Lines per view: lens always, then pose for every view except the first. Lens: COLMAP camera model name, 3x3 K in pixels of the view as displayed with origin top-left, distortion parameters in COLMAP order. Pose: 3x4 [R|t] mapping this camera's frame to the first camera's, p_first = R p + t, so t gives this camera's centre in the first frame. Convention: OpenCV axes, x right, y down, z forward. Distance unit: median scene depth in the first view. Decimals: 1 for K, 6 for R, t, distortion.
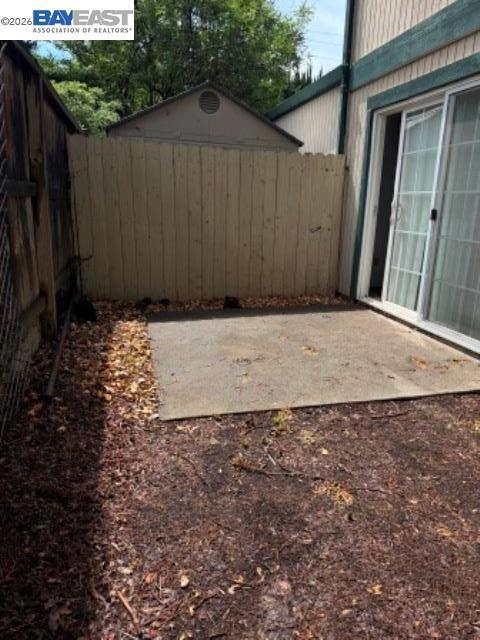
lens RADIAL K [[454.8, 0, 244.0], [0, 454.8, 321.2], [0, 0, 1]] dist [0.025273, -0.021232]
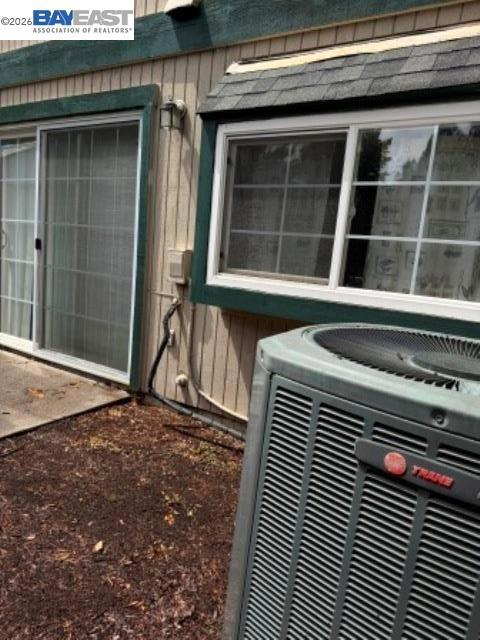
lens RADIAL K [[454.8, 0, 241.3], [0, 454.8, 321.9], [0, 0, 1]] dist [0.025273, -0.021232]
pose [[0.728490, -0.066574, 0.681814, 0.044228], [0.106839, 0.994130, -0.017083, 0.003961], [-0.676675, 0.085289, 0.731326, -0.032066]]
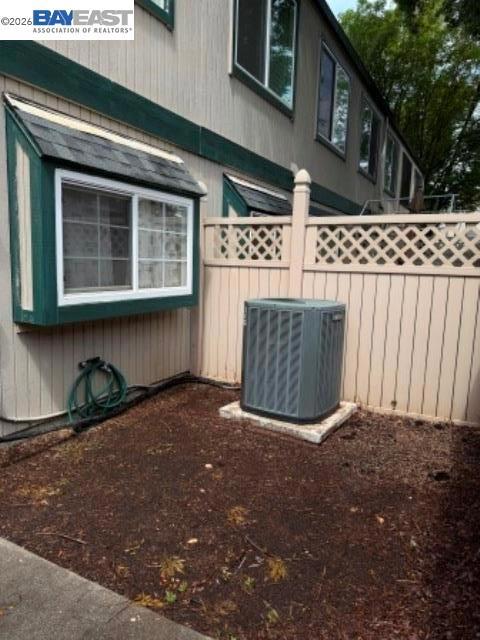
lens RADIAL K [[454.8, 0, 241.2], [0, 454.8, 318.5], [0, 0, 1]] dist [0.025273, -0.021232]
pose [[-0.745870, -0.140417, 0.651123, -0.403496], [0.114634, 0.935882, 0.333141, -0.400343], [-0.656153, 0.323121, -0.681950, 1.225520]]
